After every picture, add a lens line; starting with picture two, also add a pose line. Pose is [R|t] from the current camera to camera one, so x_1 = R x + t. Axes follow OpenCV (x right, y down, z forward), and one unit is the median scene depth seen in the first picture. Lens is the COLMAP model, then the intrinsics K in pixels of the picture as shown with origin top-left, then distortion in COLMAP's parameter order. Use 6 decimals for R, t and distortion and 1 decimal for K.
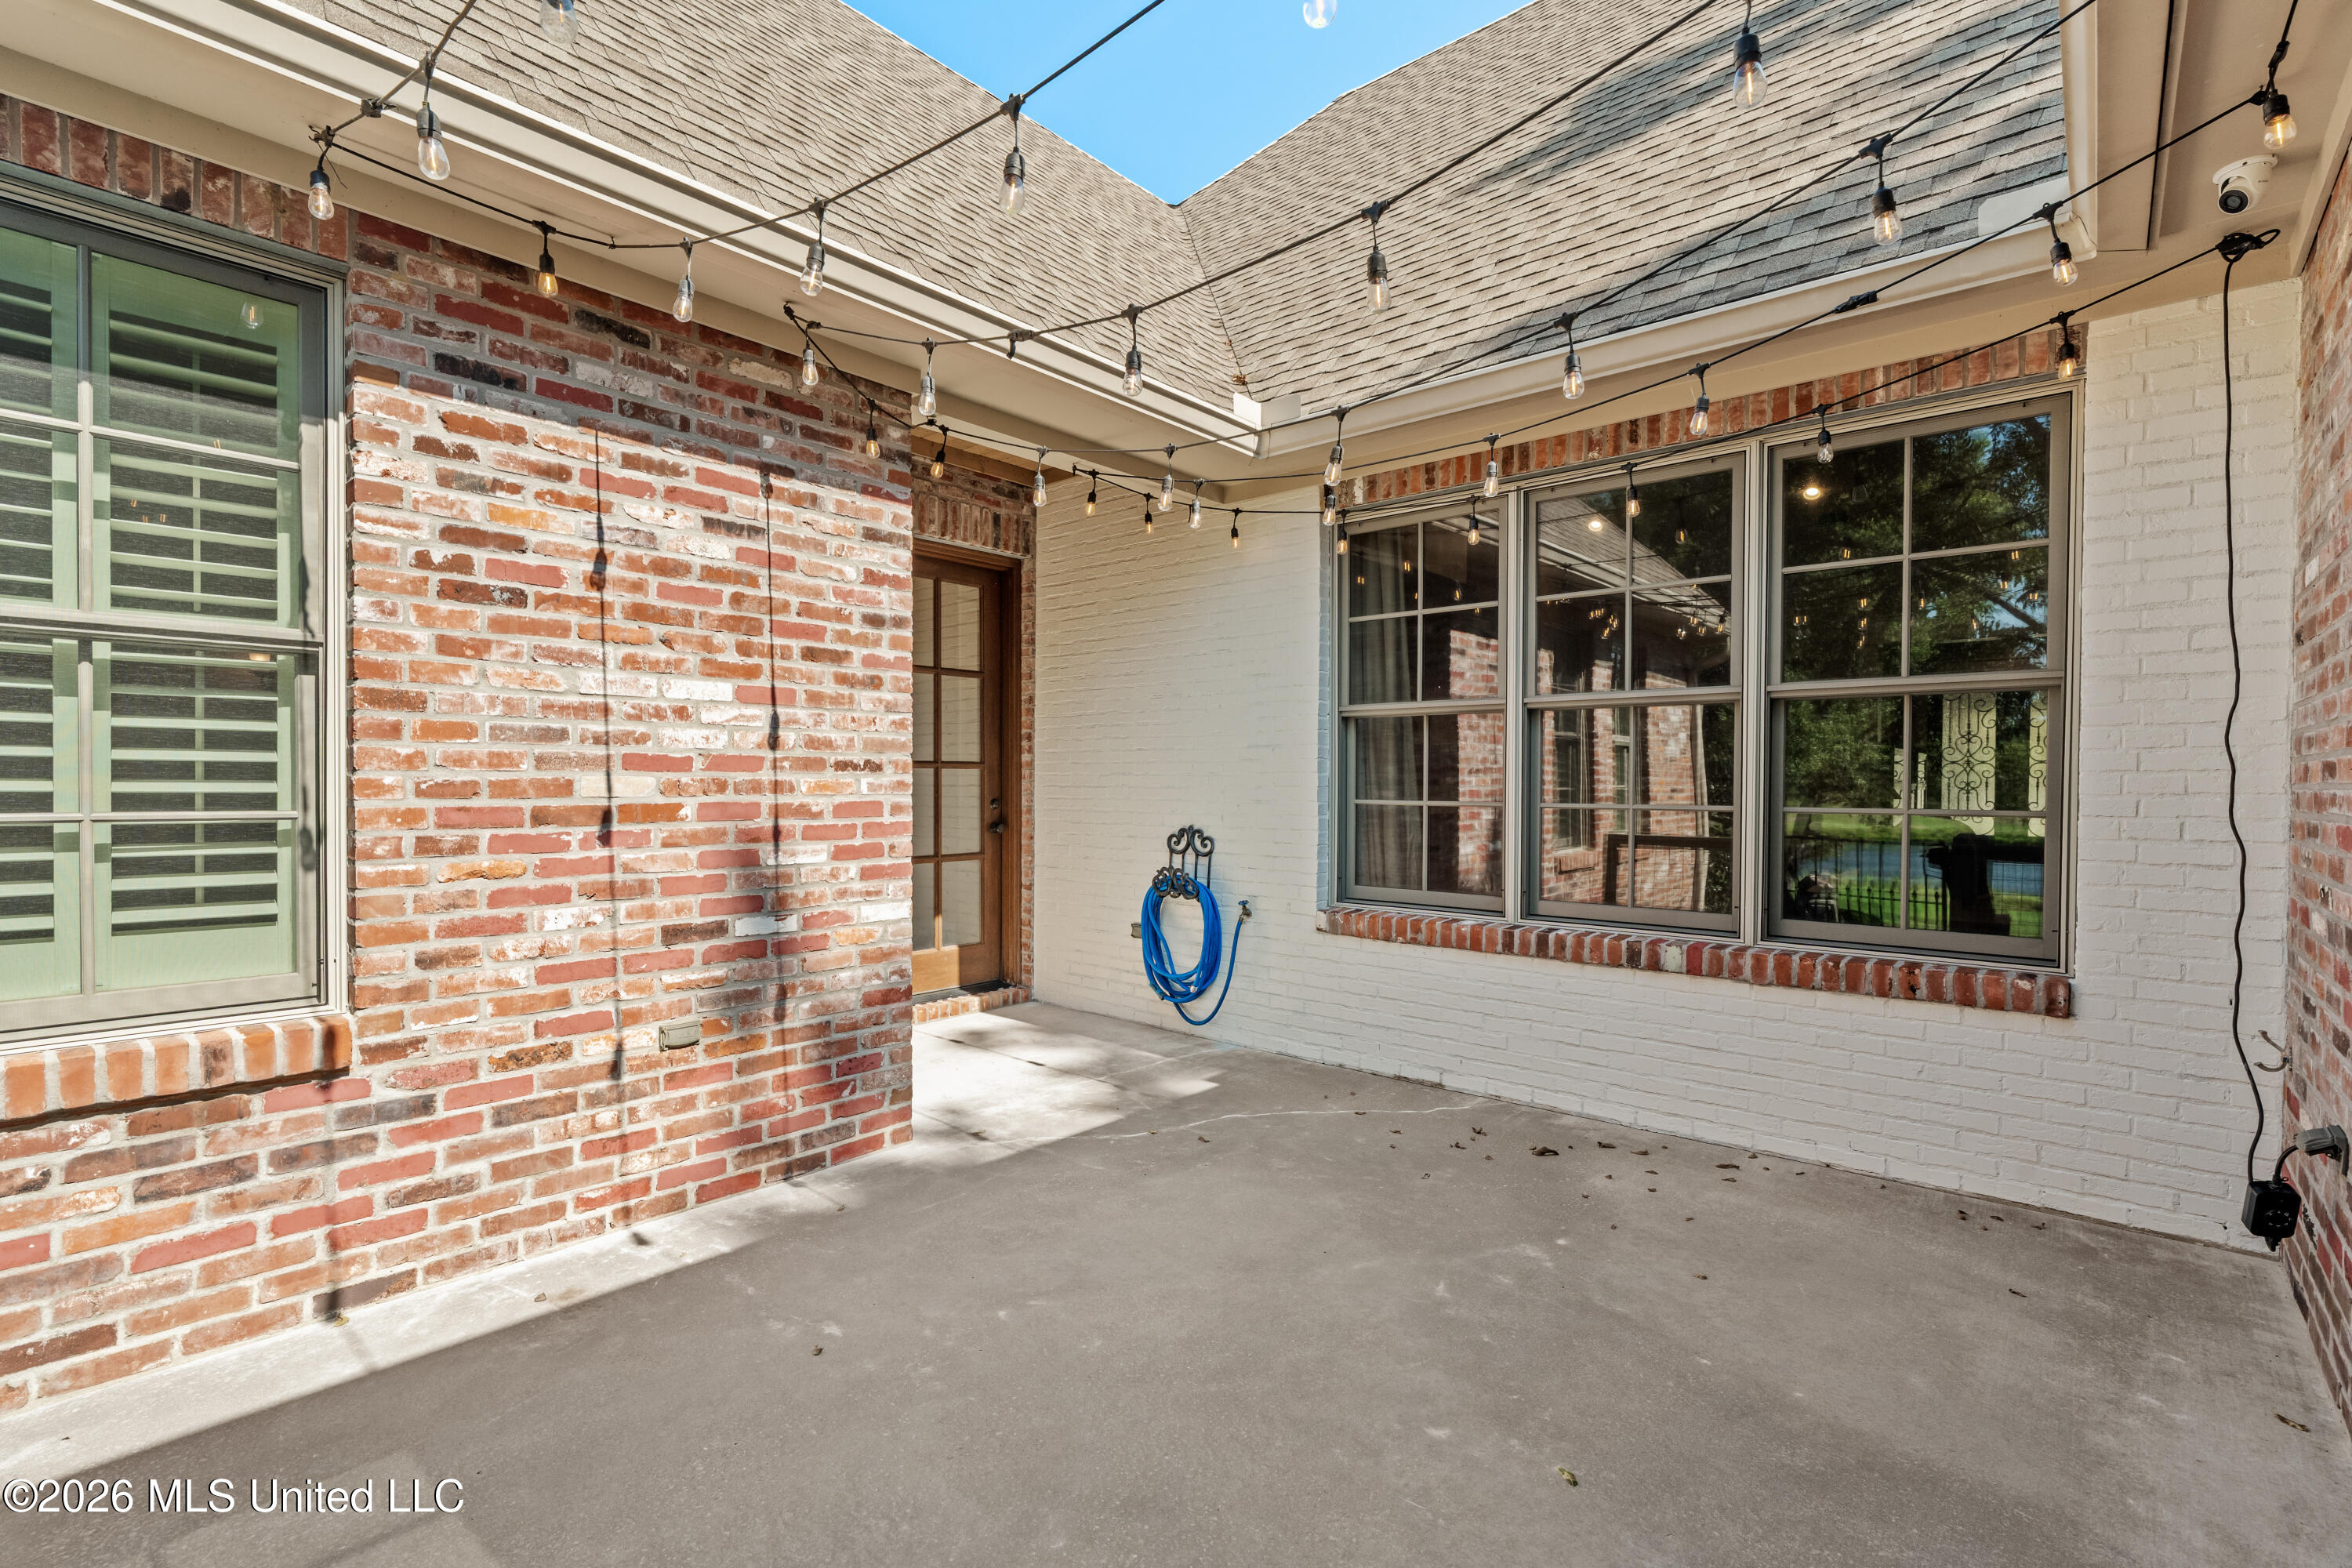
lens RADIAL K [[1053.6, 0, 1169.4], [0, 1053.6, 778.2], [0, 0, 1]] dist [-0.001269, 0.000123]
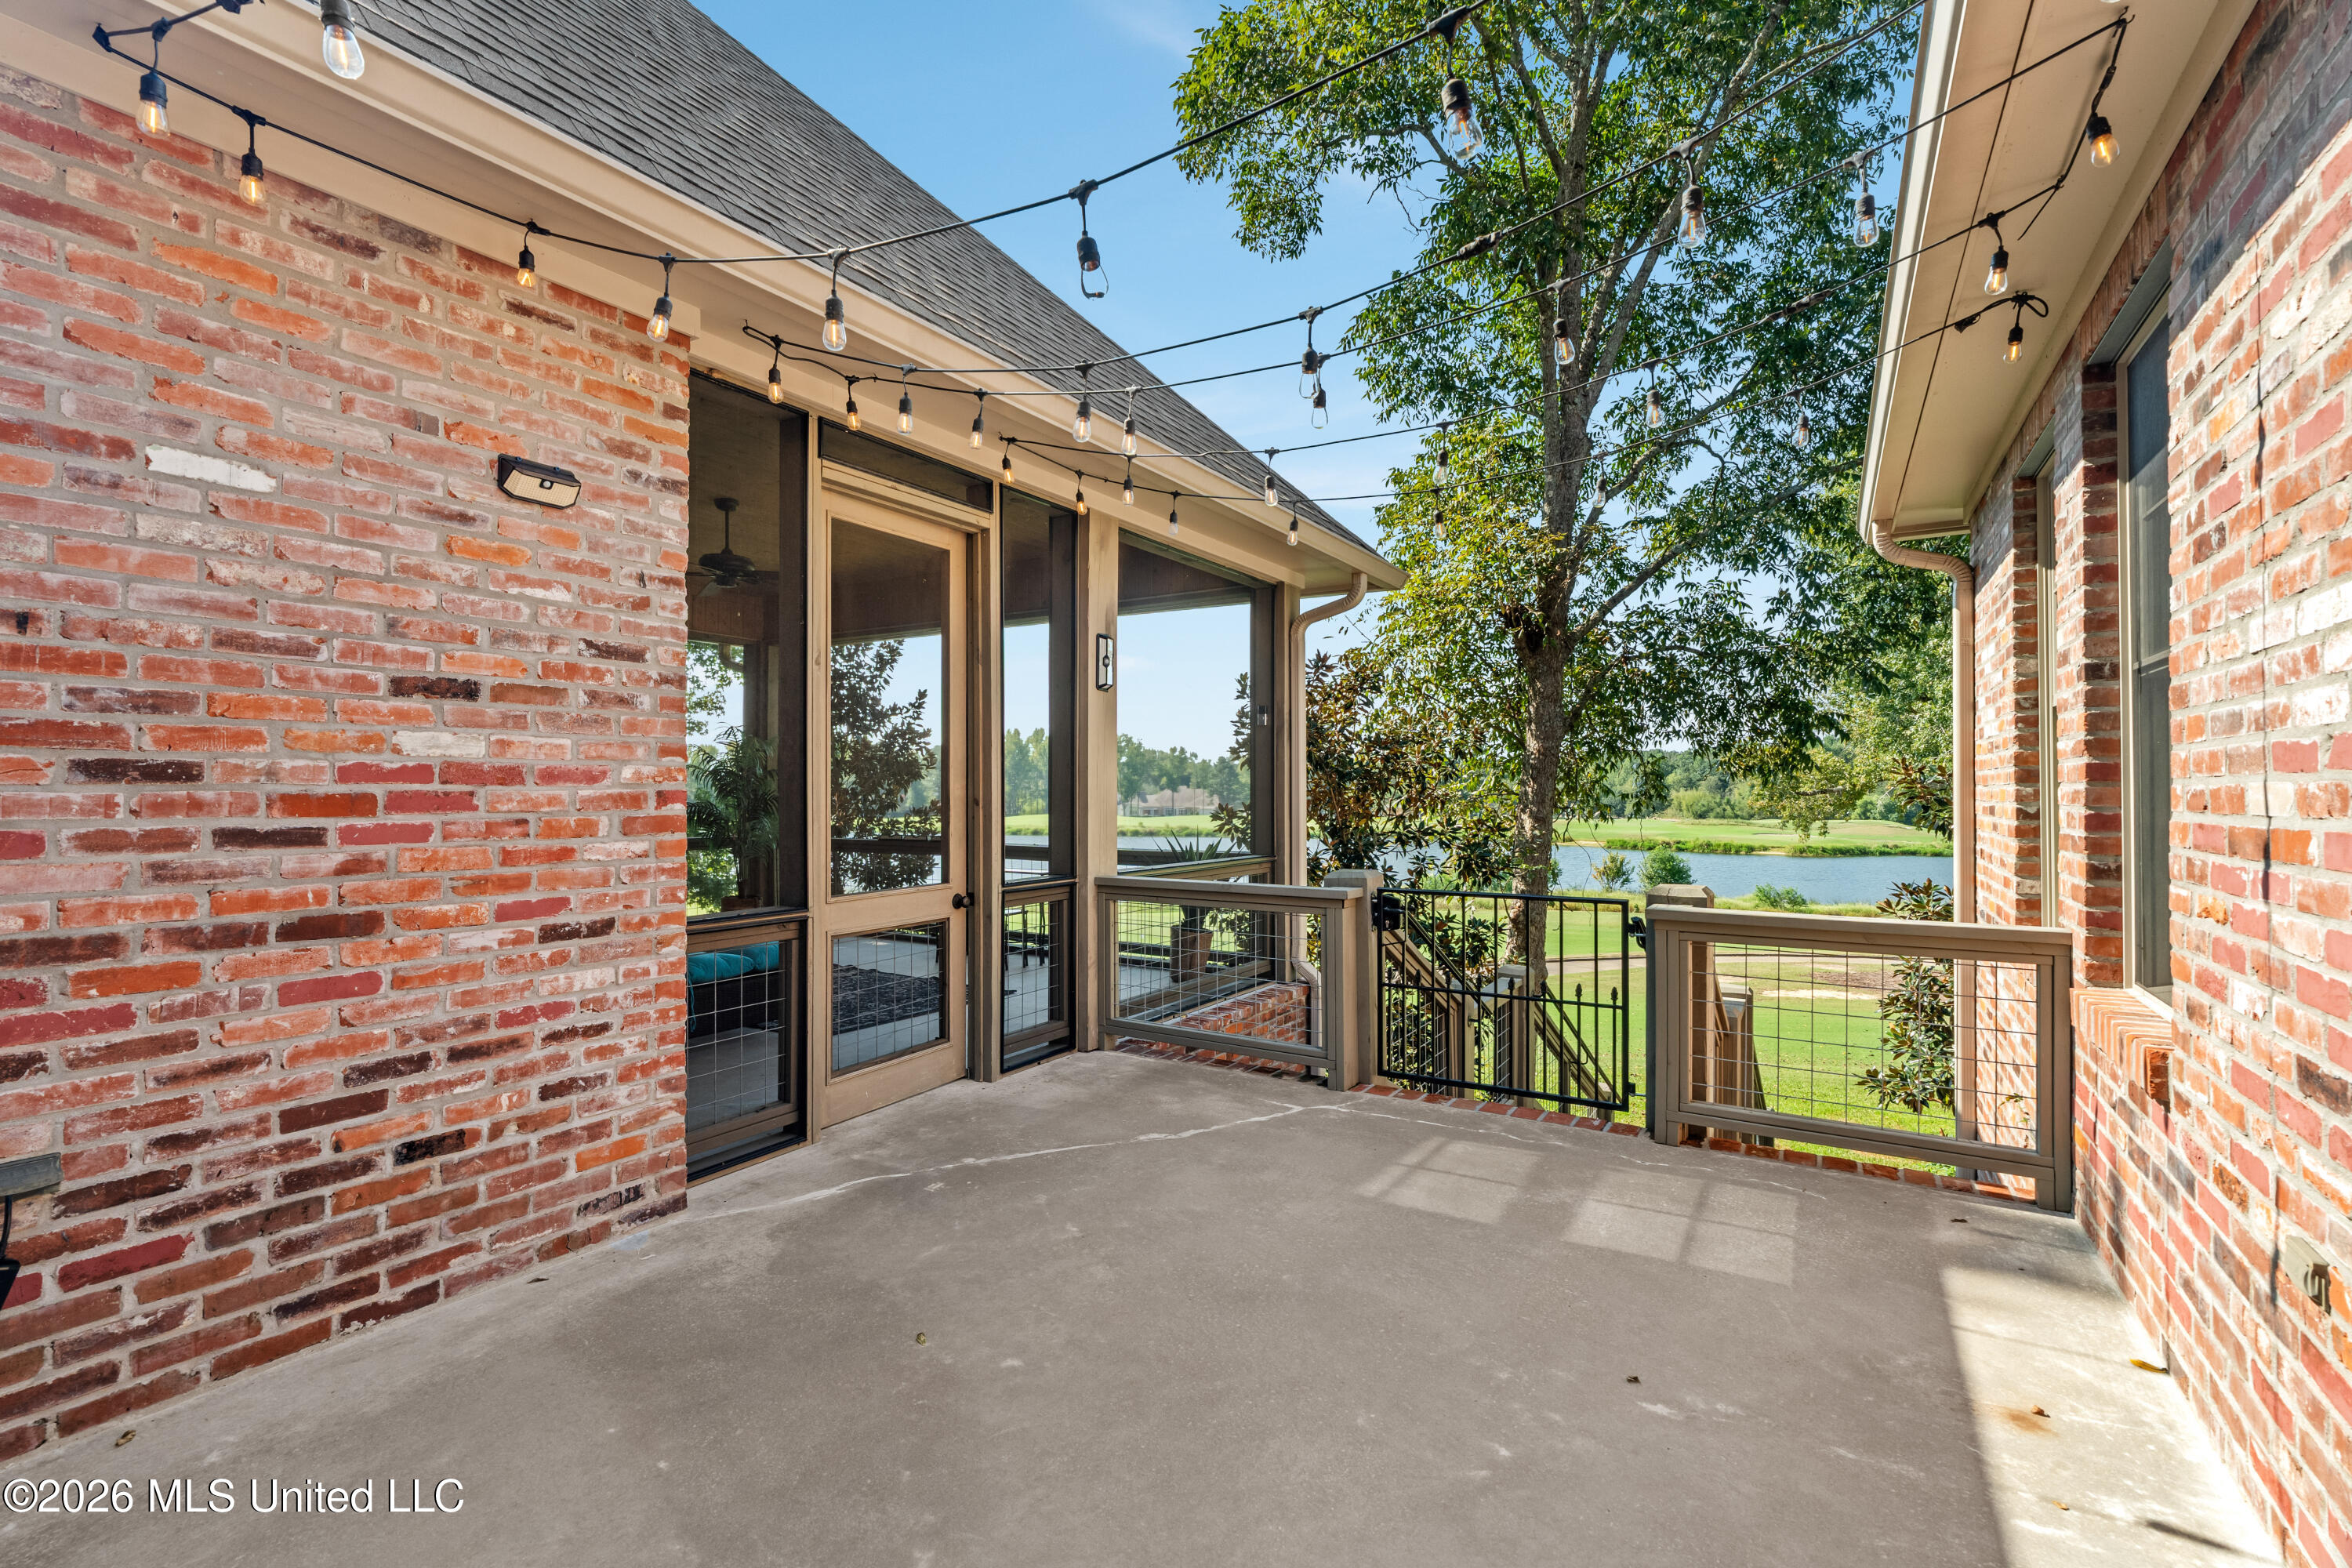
lens RADIAL K [[1053.6, 0, 1169.4], [0, 1053.6, 778.2], [0, 0, 1]] dist [-0.001269, 0.000123]
pose [[-0.986482, -0.007913, -0.163680, 0.266828], [-0.005356, 0.999857, -0.016060, 0.011093], [0.163784, -0.014967, -0.986383, 2.058010]]
